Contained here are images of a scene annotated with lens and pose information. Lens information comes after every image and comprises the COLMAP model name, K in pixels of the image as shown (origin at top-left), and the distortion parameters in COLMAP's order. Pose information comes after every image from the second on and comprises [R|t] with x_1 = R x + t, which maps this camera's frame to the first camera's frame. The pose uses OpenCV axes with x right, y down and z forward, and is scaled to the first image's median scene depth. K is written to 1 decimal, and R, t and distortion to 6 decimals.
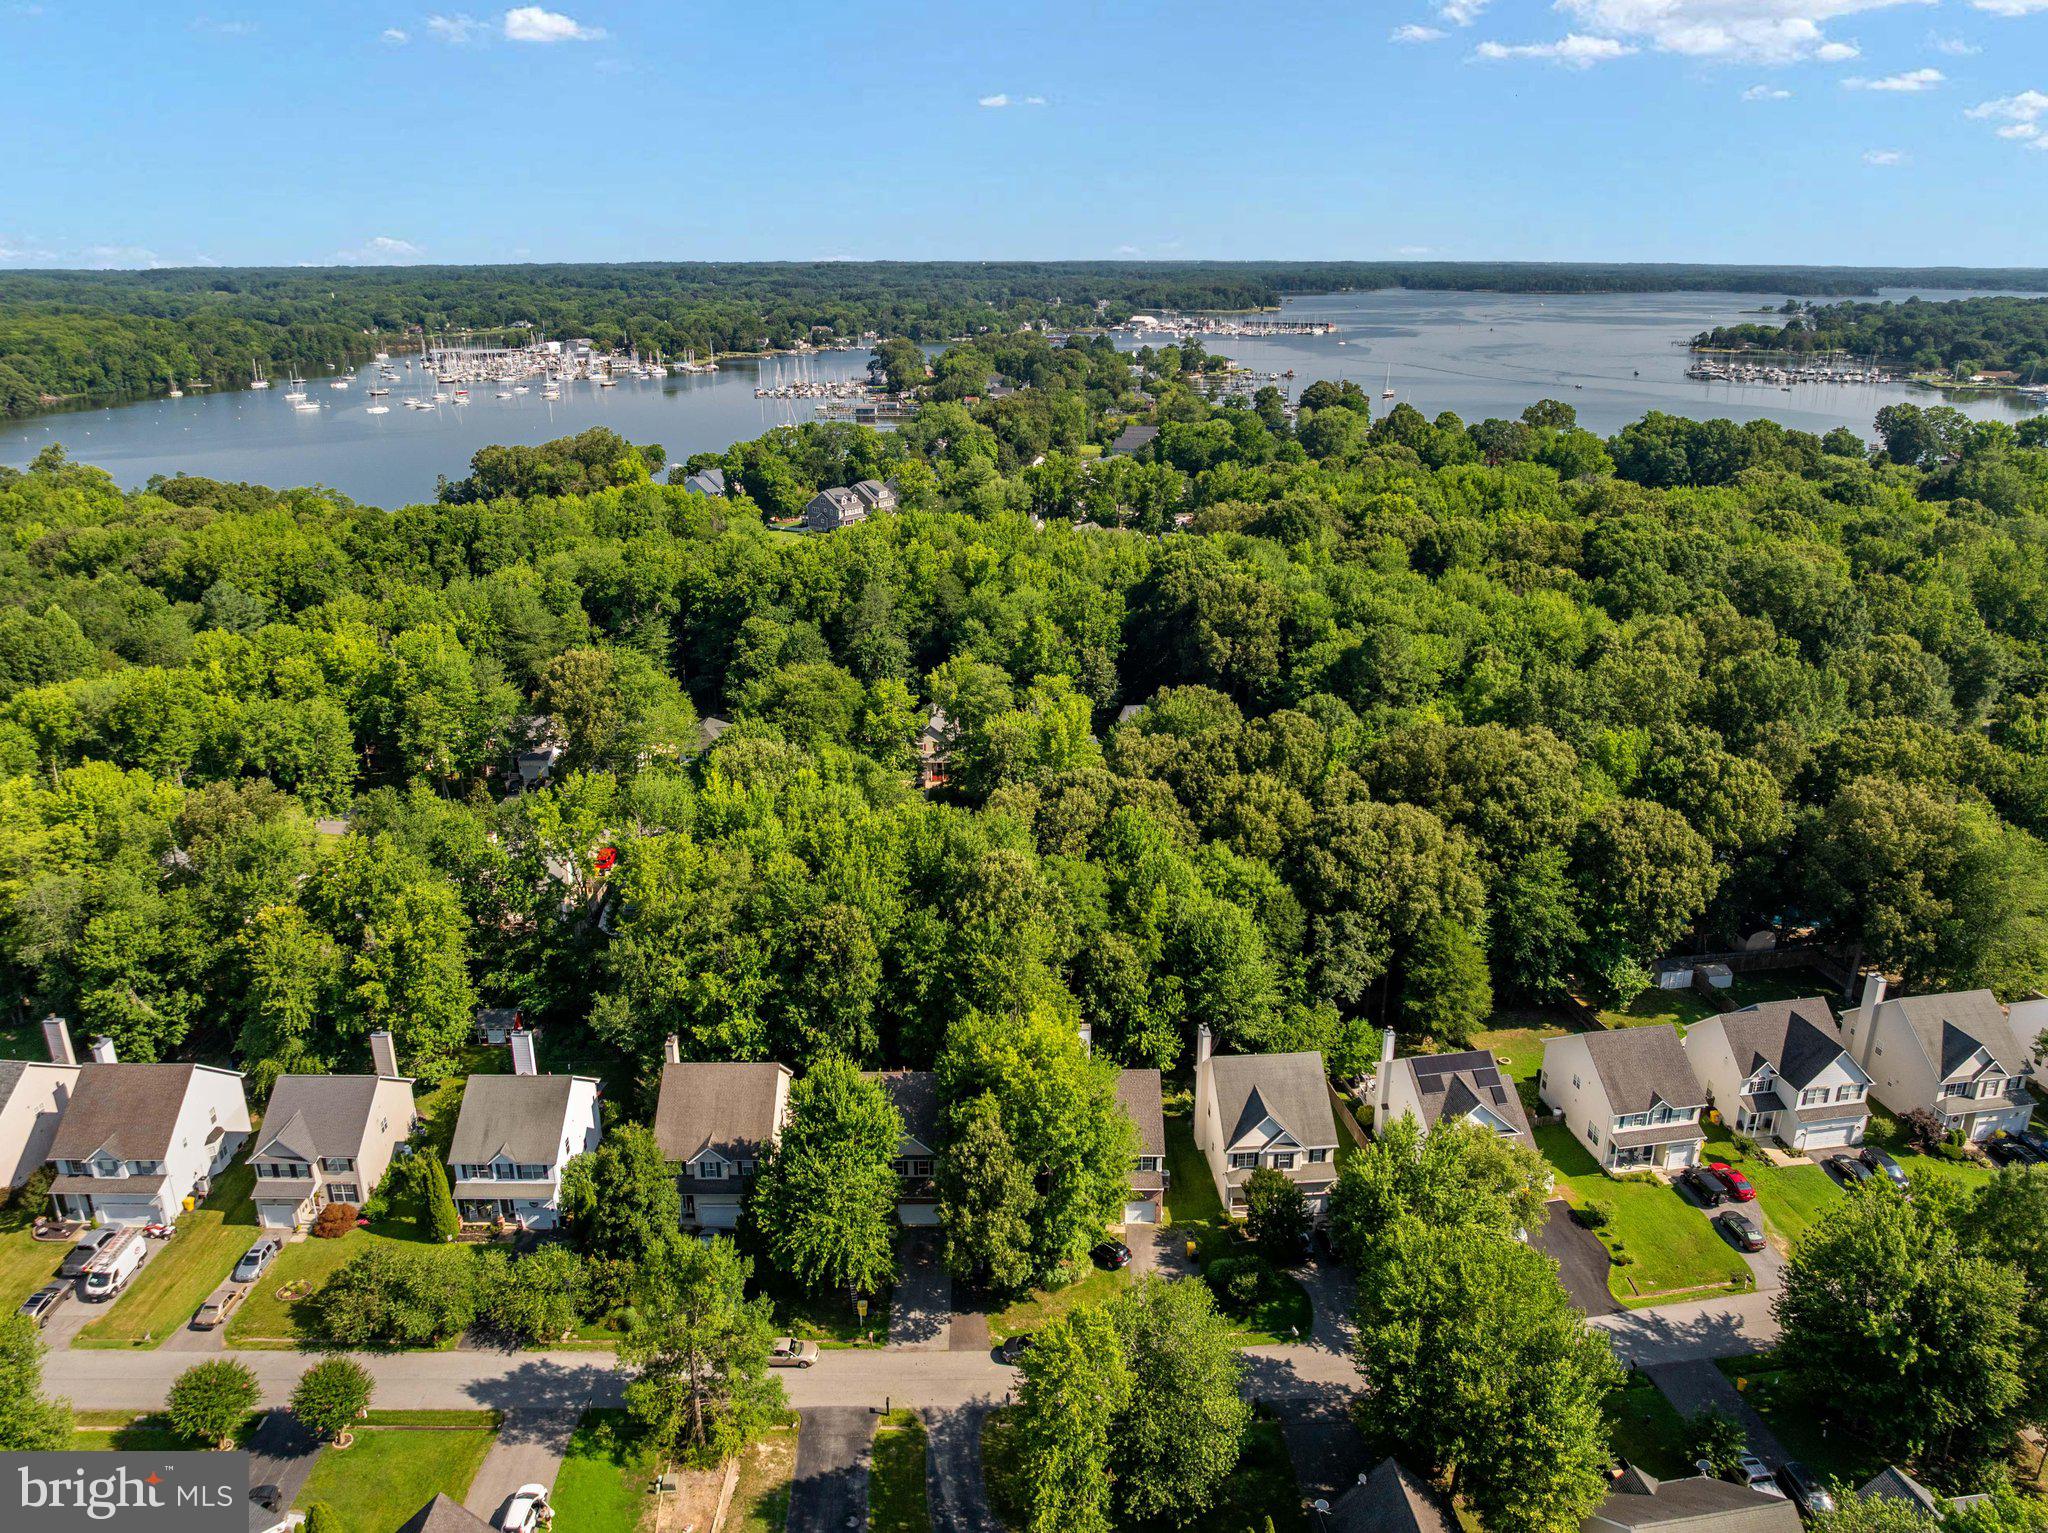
lens RADIAL K [[1440.1, 0, 1024.0], [0, 1440.1, 766.5], [0, 0, 1]] dist [-0.037798, 0.009286]
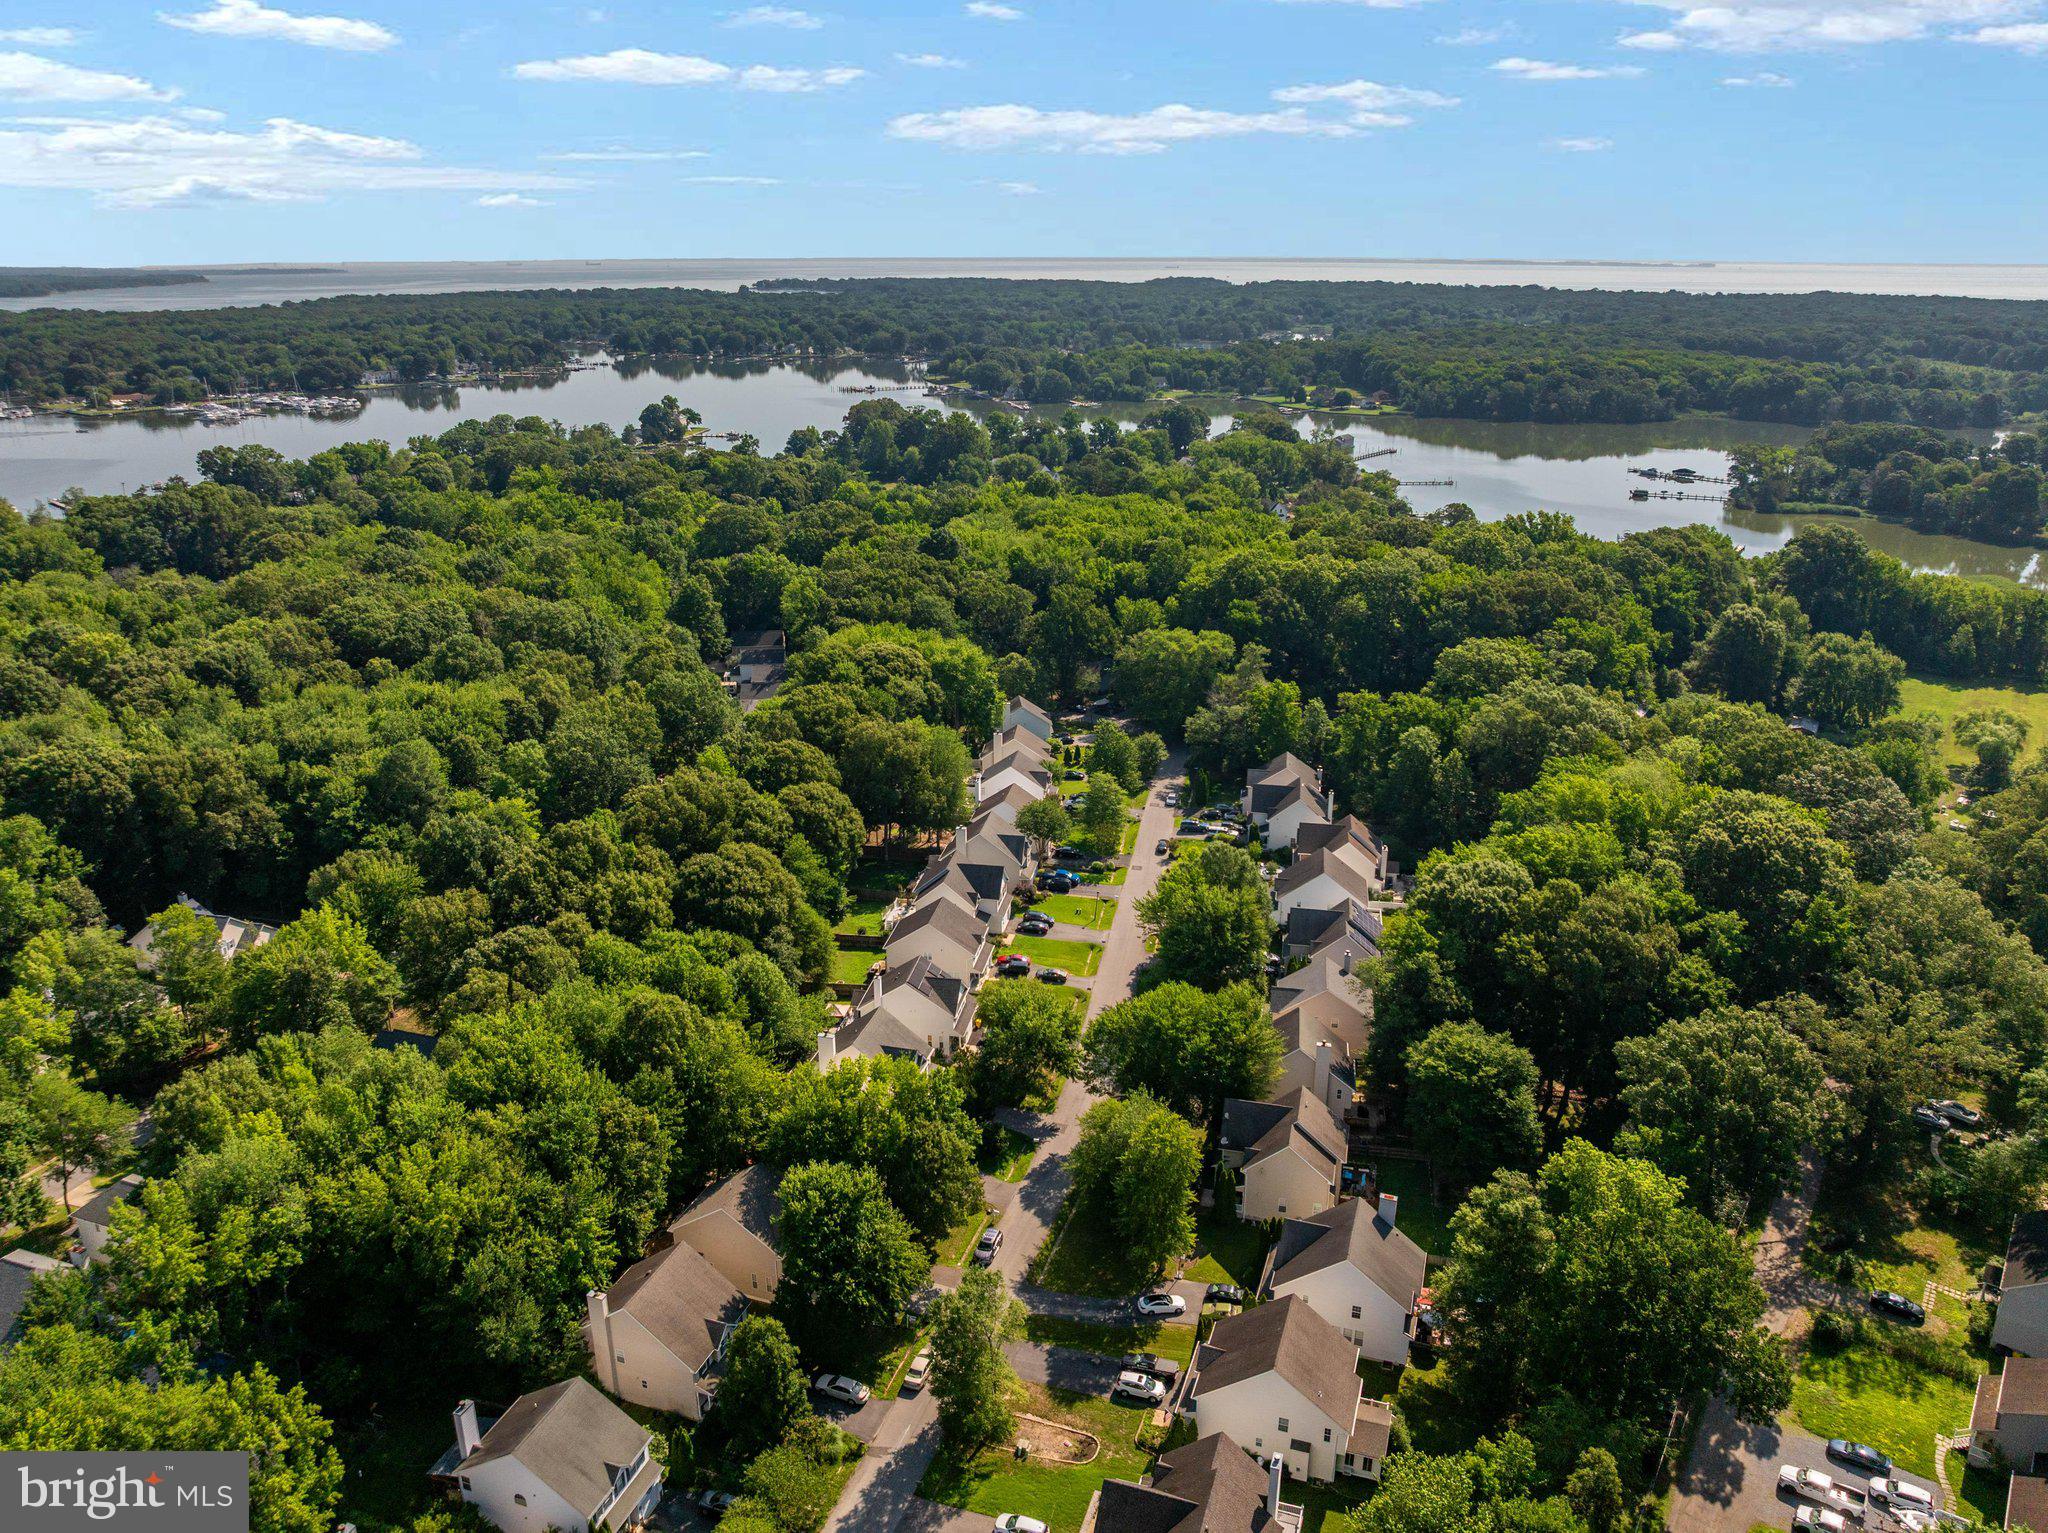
lens RADIAL K [[1449.6, 0, 1024.0], [0, 1449.6, 766.5], [0, 0, 1]] dist [-0.033995, 0.003484]
pose [[0.337065, -0.313831, 0.887636, -0.809195], [0.314846, 0.926100, 0.207872, -0.233887], [-0.887276, 0.209402, 0.410965, 0.210126]]
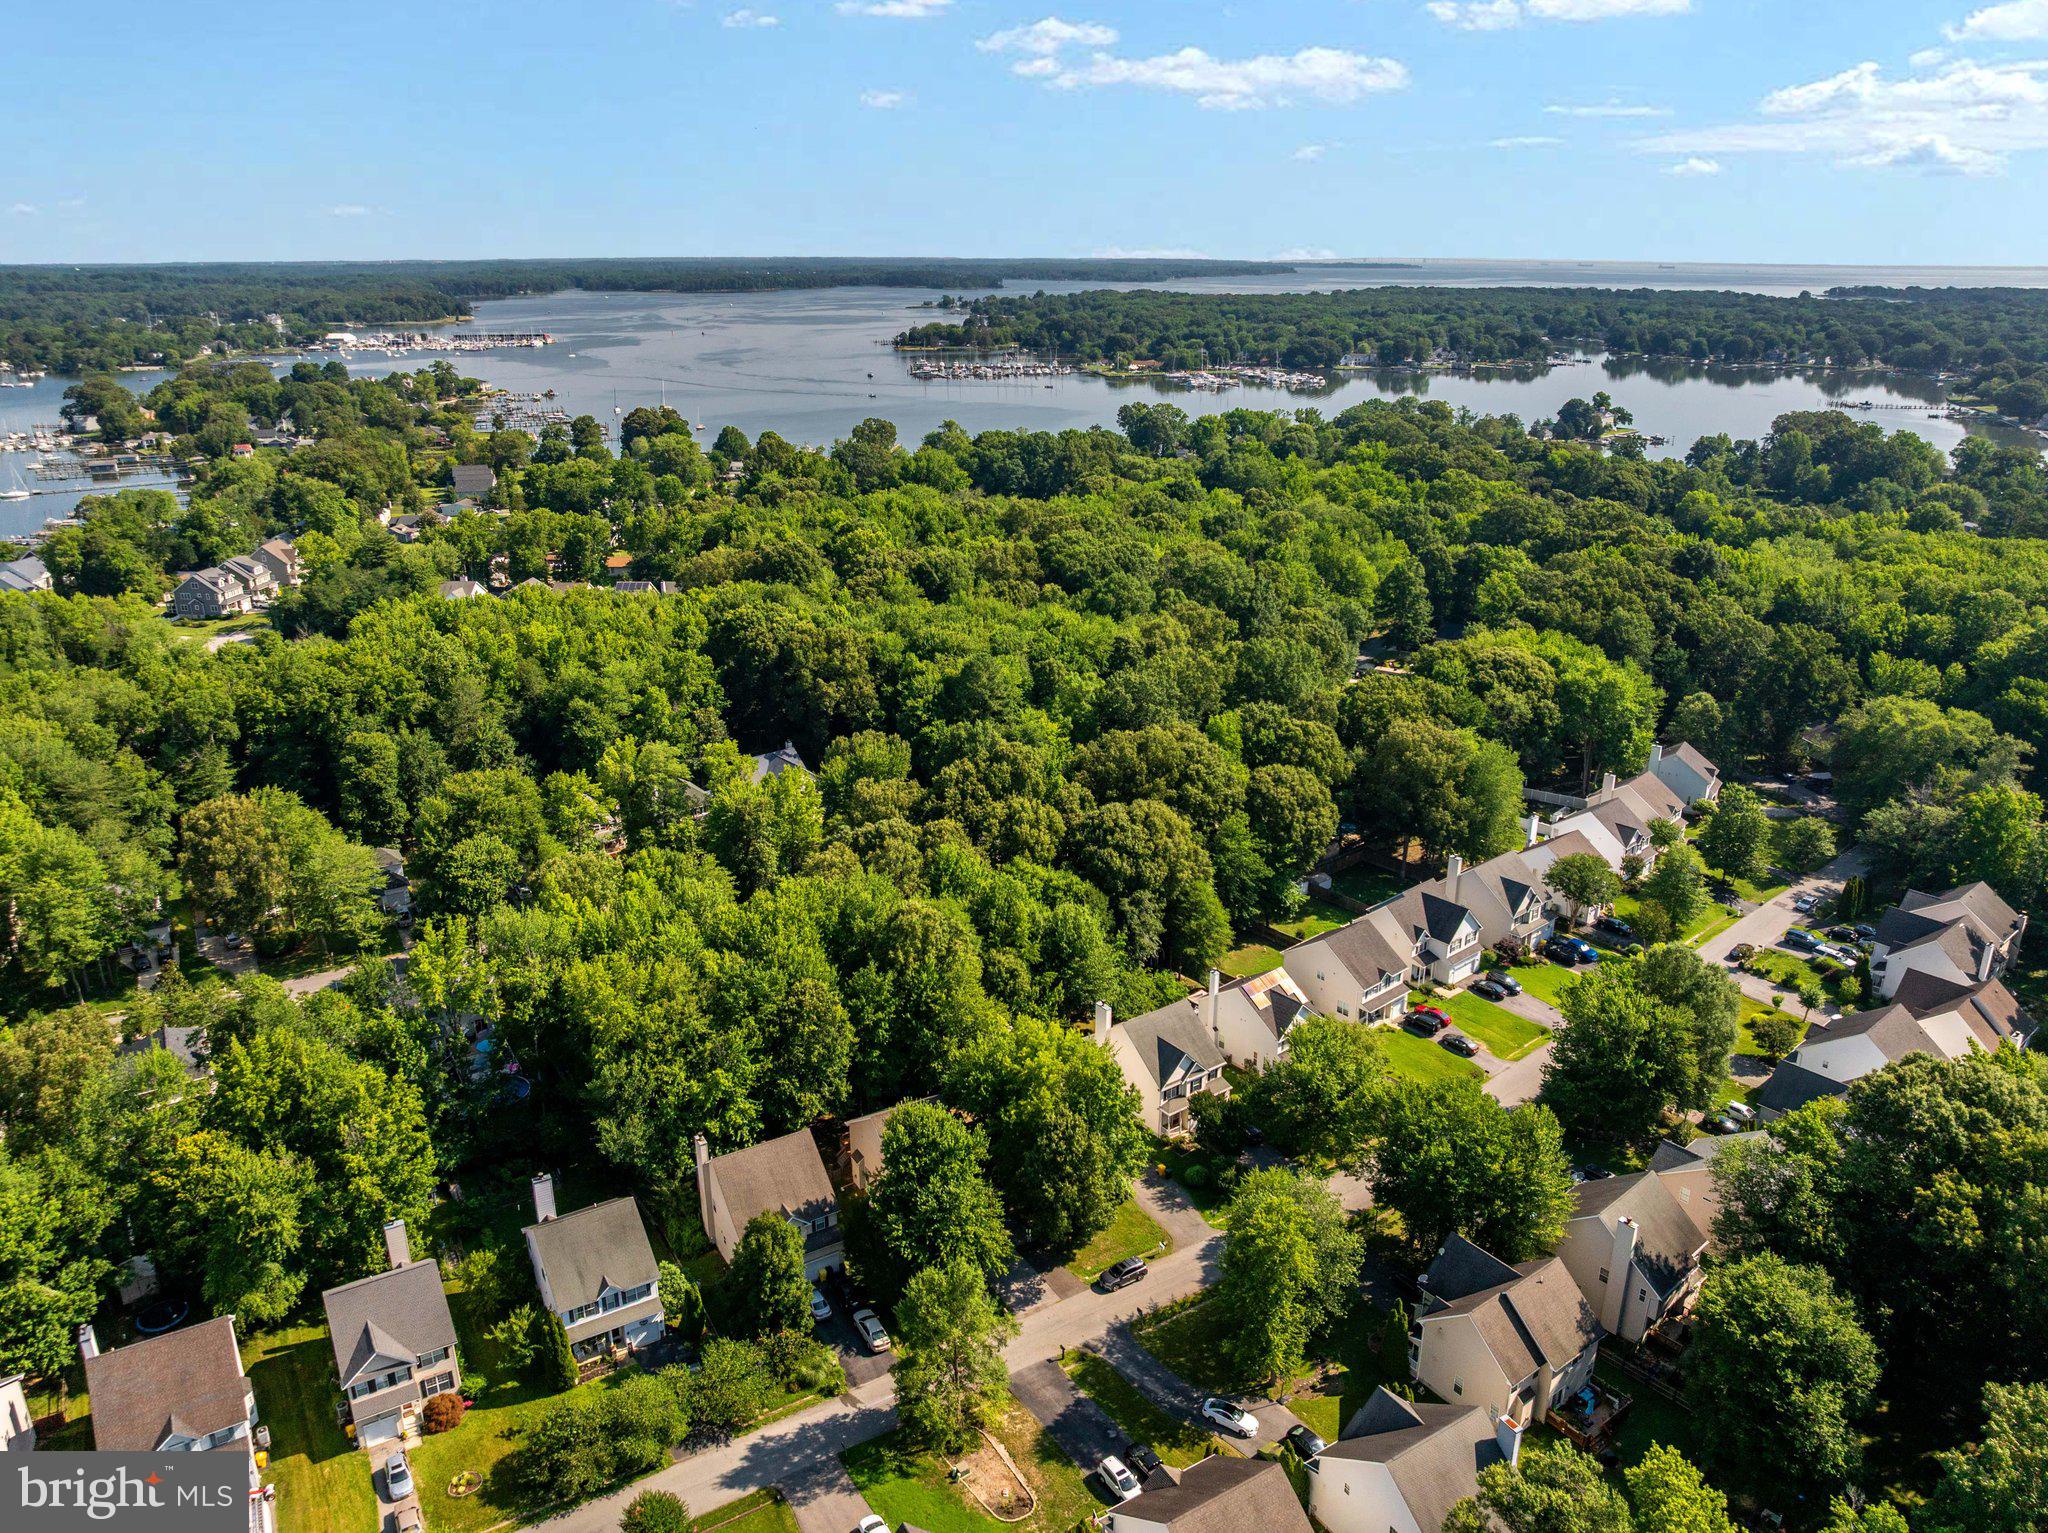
lens RADIAL K [[1440.1, 0, 1024.0], [0, 1440.1, 766.5], [0, 0, 1]] dist [-0.037798, 0.009286]
pose [[0.854946, -0.171691, 0.489478, -0.452686], [0.170443, 0.984221, 0.047524, -0.083110], [-0.489914, 0.042797, 0.870719, -0.062427]]
